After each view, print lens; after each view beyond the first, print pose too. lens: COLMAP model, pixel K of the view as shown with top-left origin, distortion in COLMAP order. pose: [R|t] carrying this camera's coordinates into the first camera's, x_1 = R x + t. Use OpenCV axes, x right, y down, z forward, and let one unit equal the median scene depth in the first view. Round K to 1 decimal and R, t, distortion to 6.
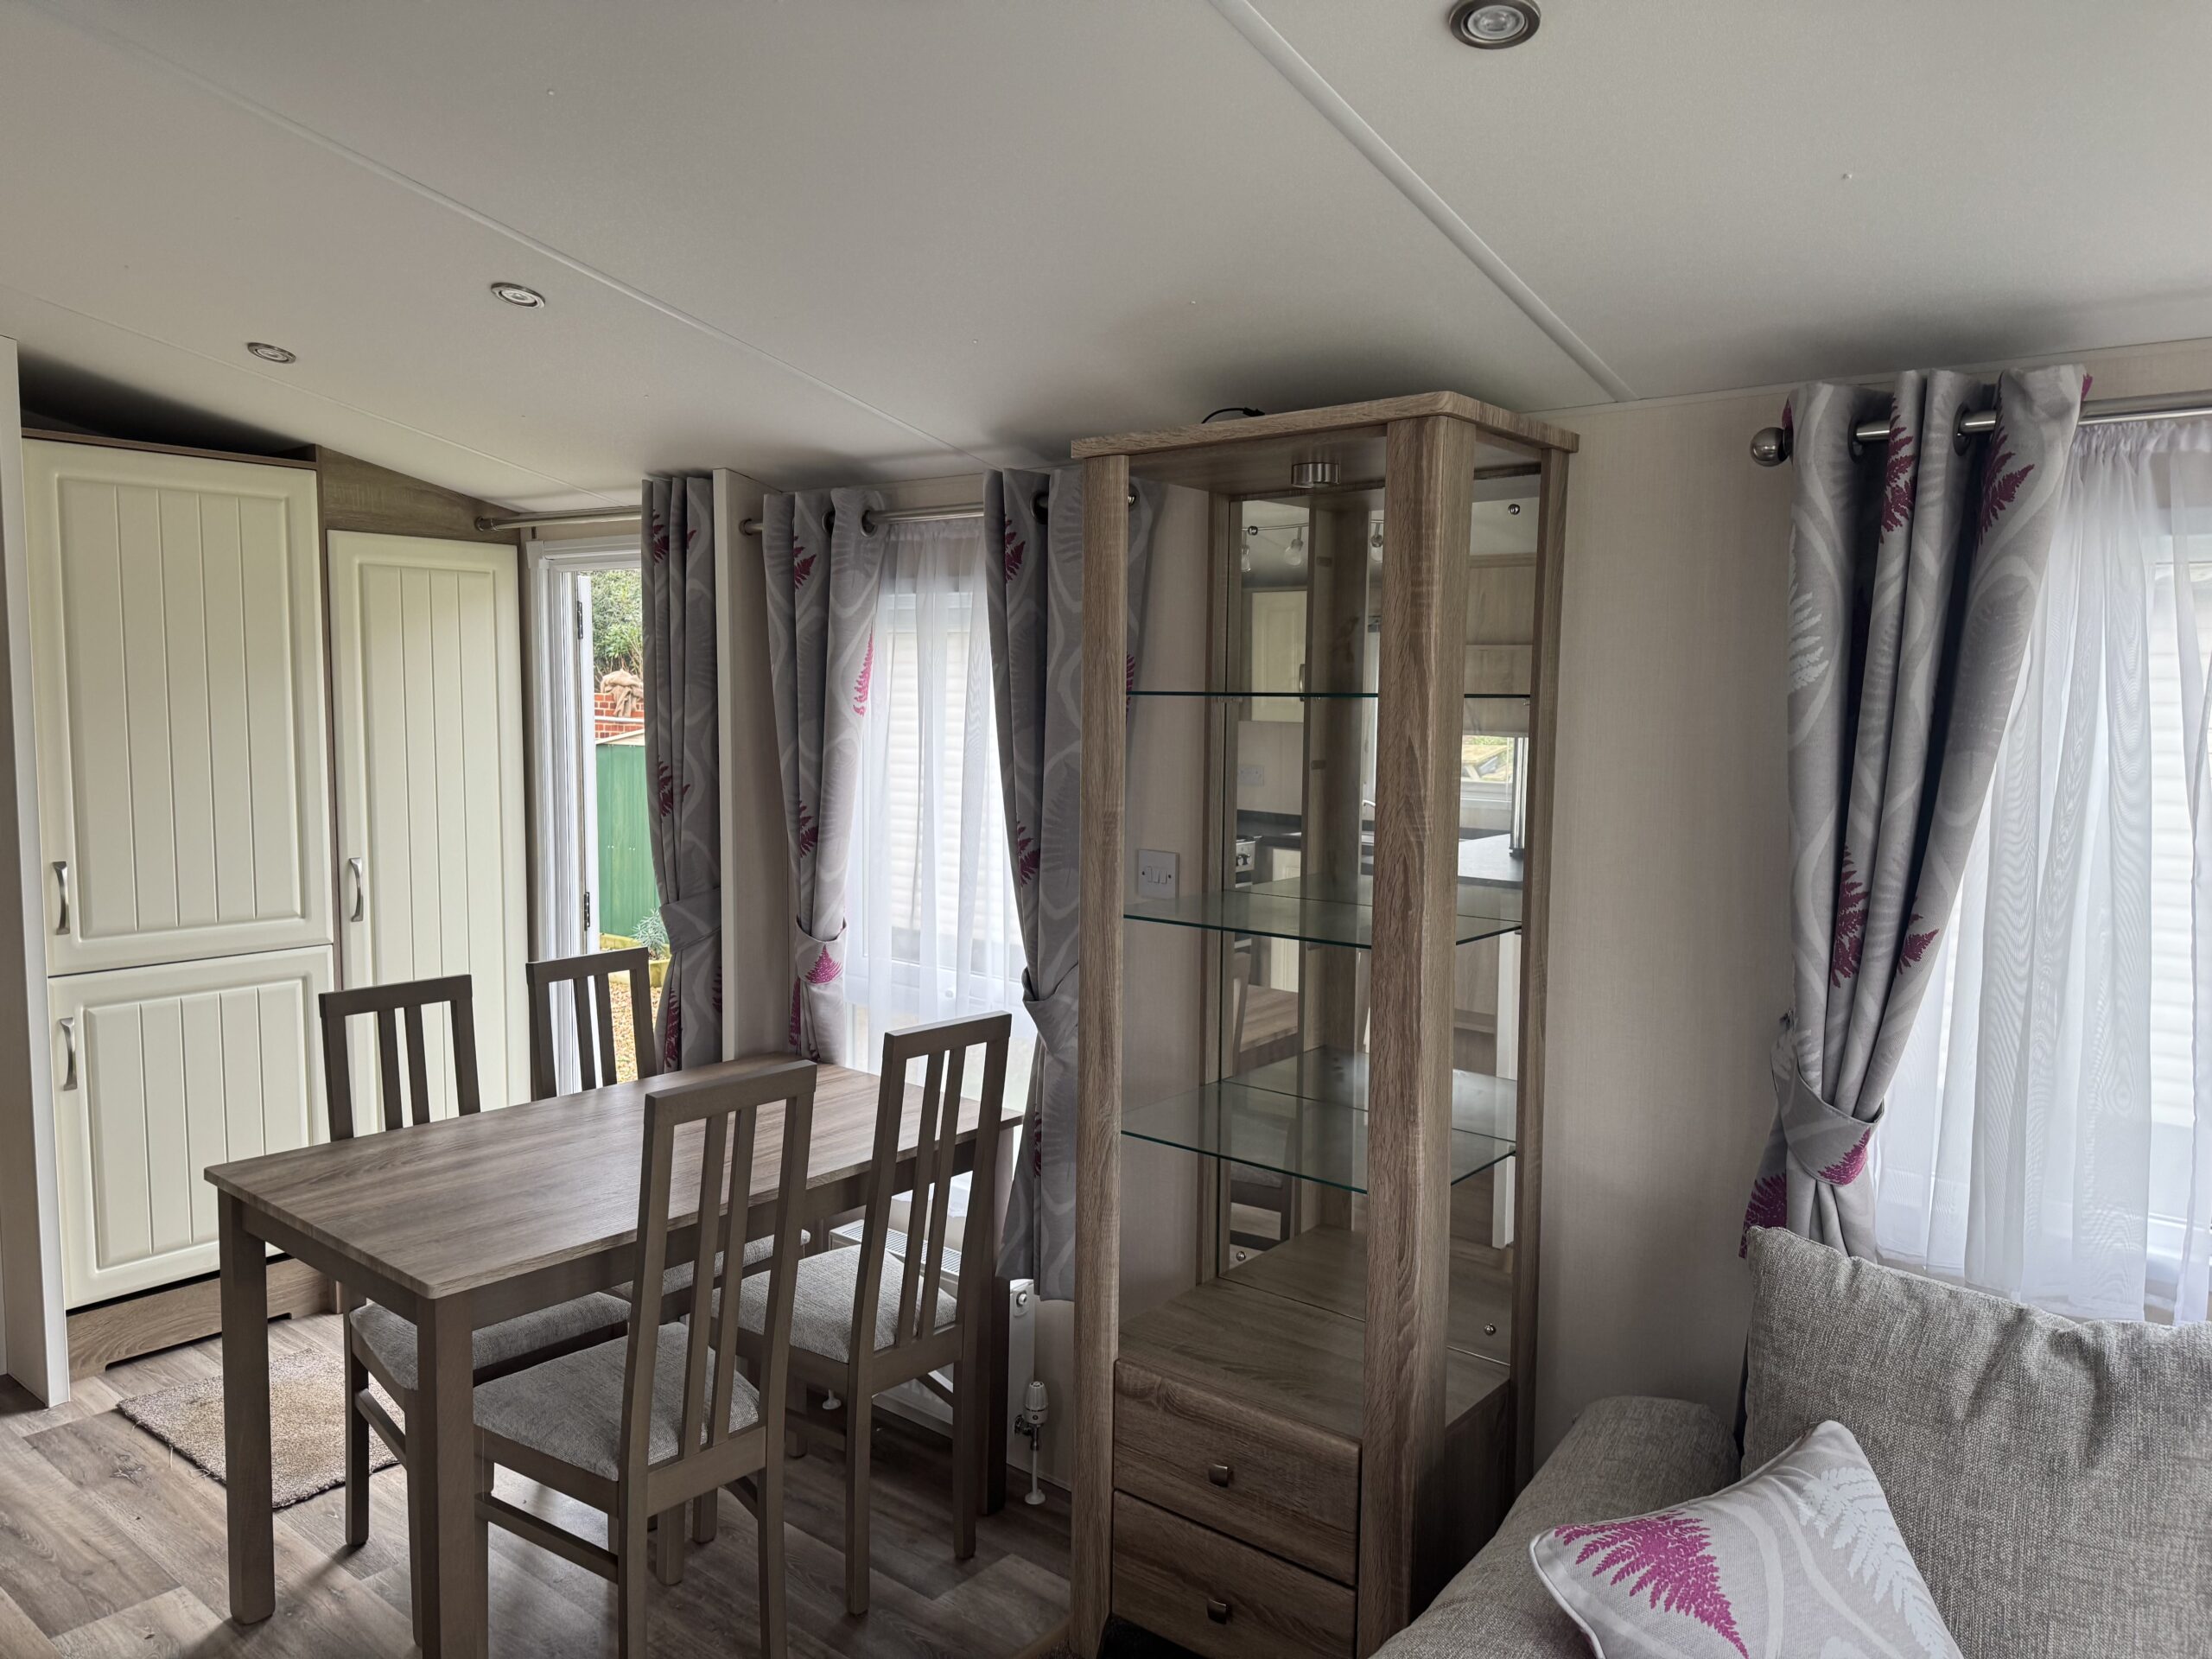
lens RADIAL K [[1584.2, 0, 1112.0], [0, 1584.2, 843.0], [0, 0, 1]] dist [0.106852, -0.077365]
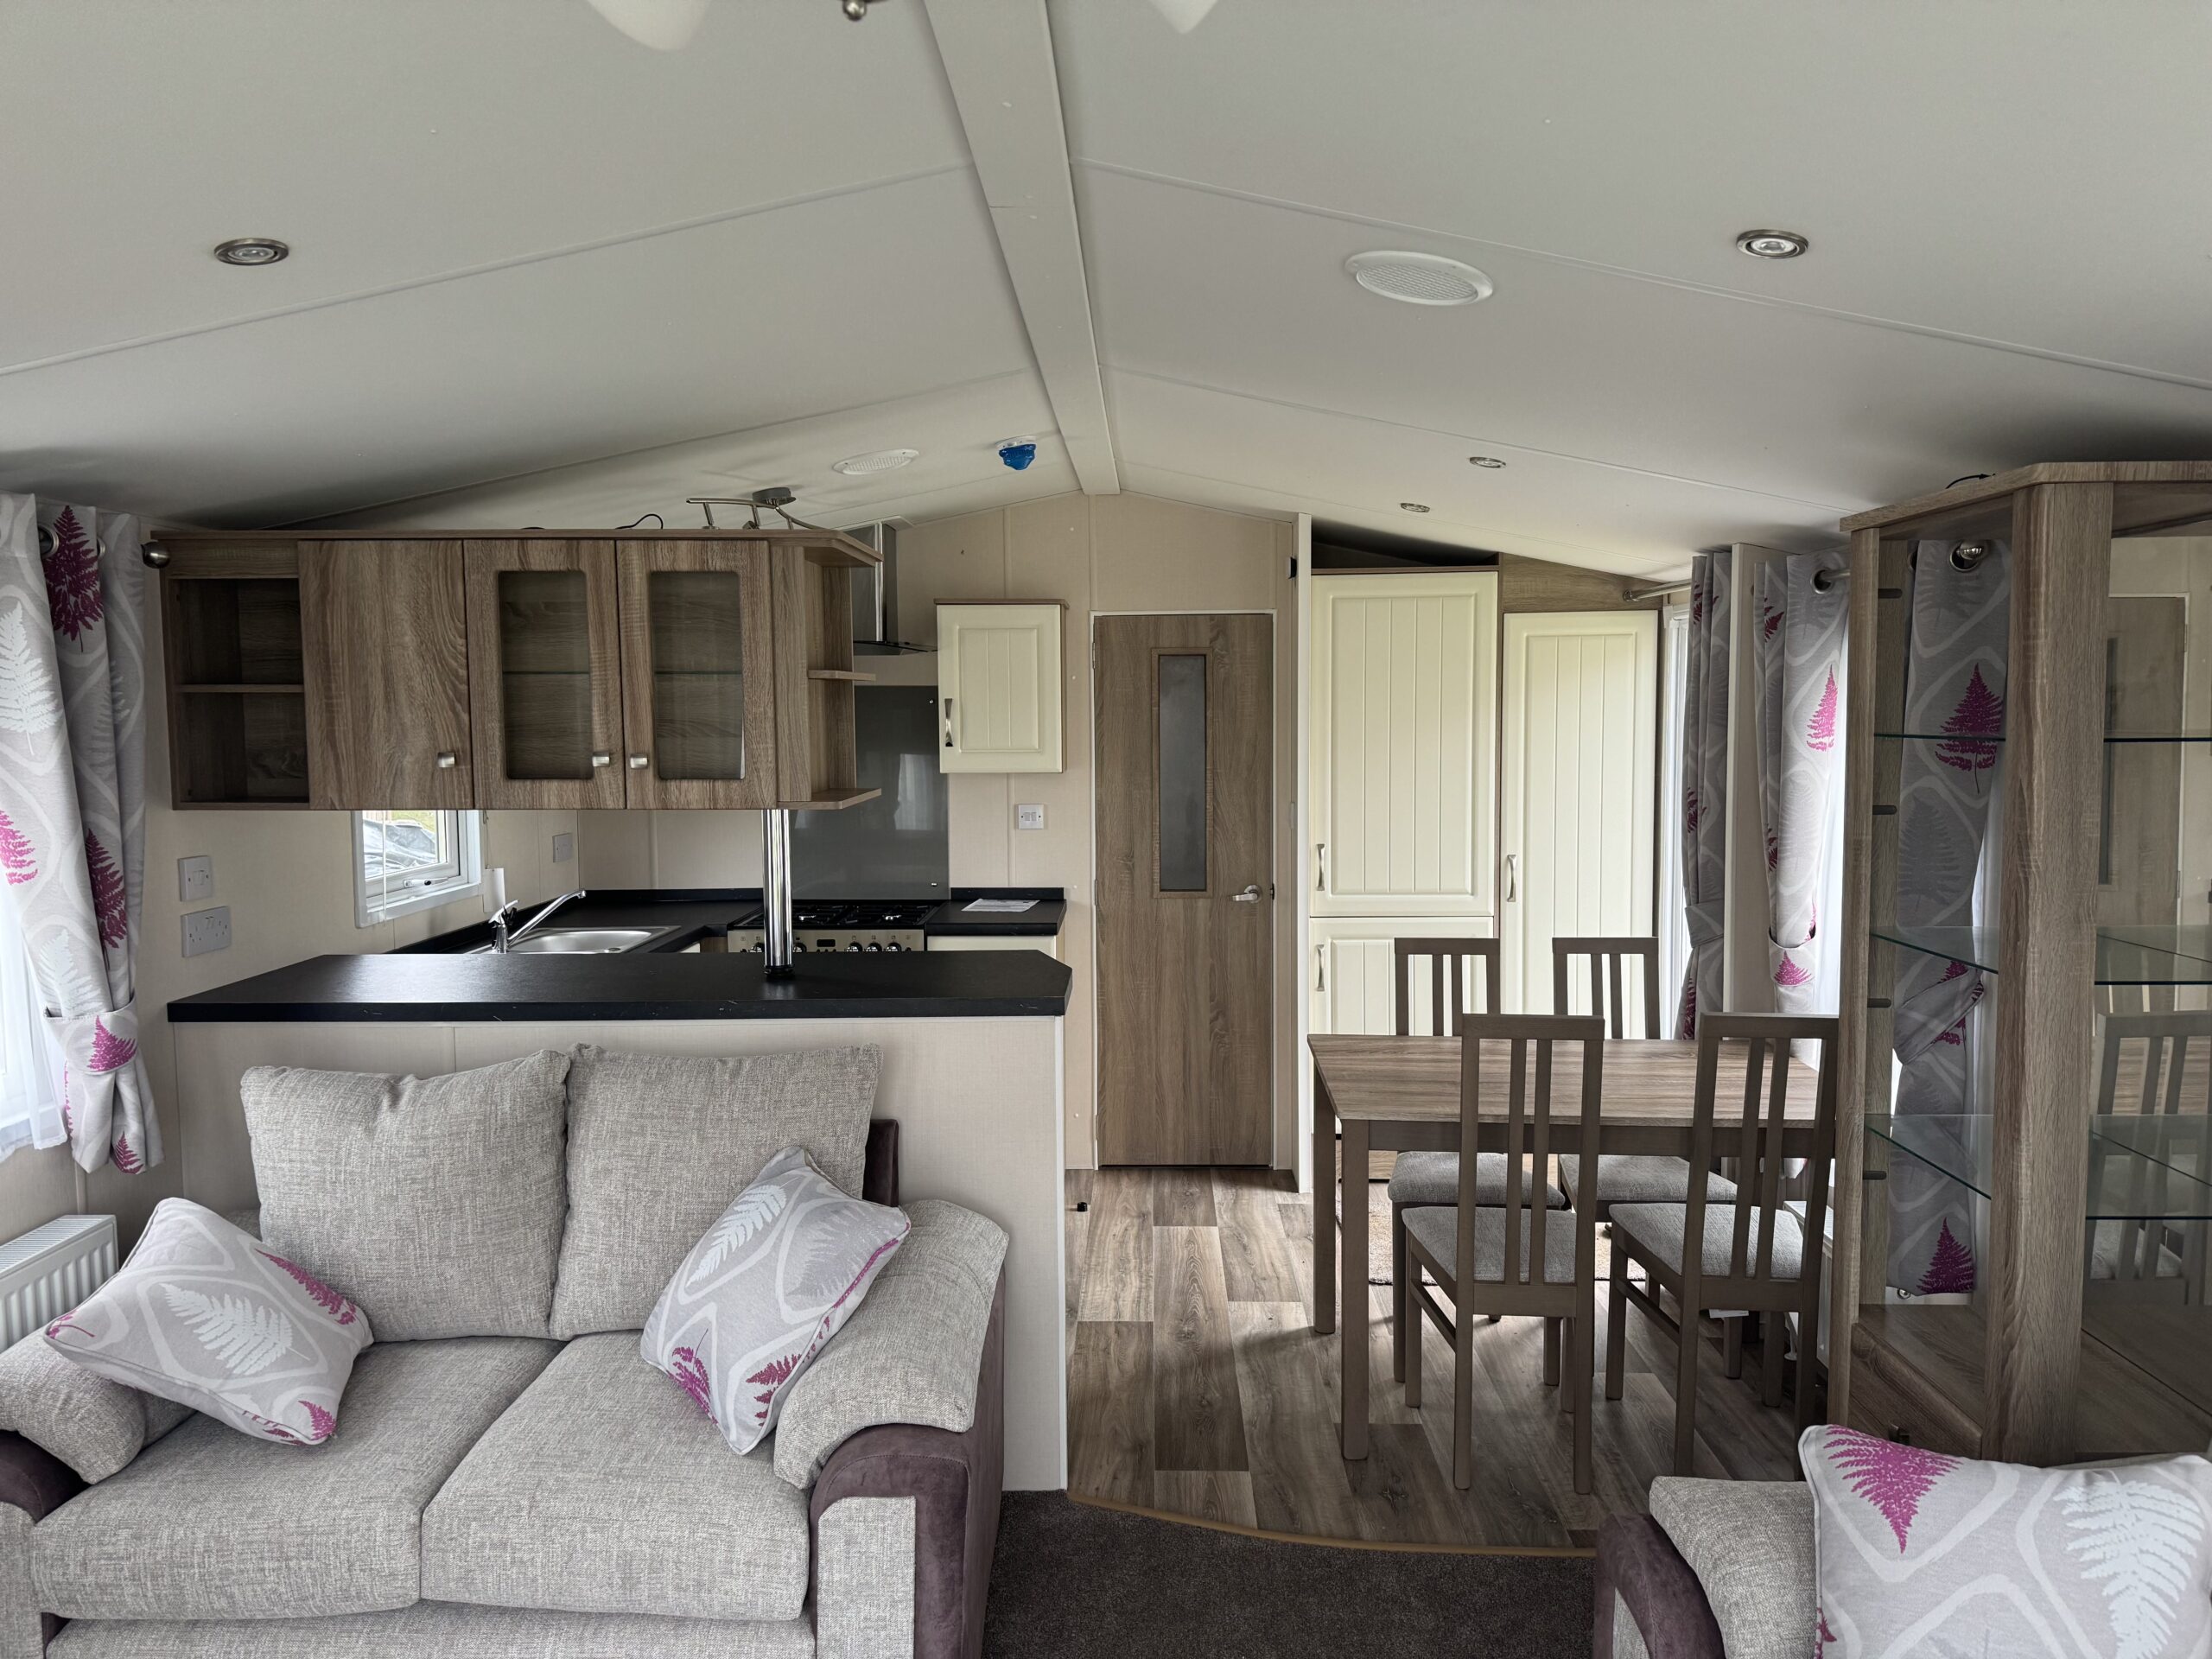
lens RADIAL K [[1584.2, 0, 1112.0], [0, 1584.2, 843.0], [0, 0, 1]] dist [0.106852, -0.077365]
pose [[0.622671, 0.052705, -0.780707, 0.431774], [-0.063174, 0.997858, 0.016979, -0.002318], [0.779929, 0.038748, 0.624667, -0.105836]]
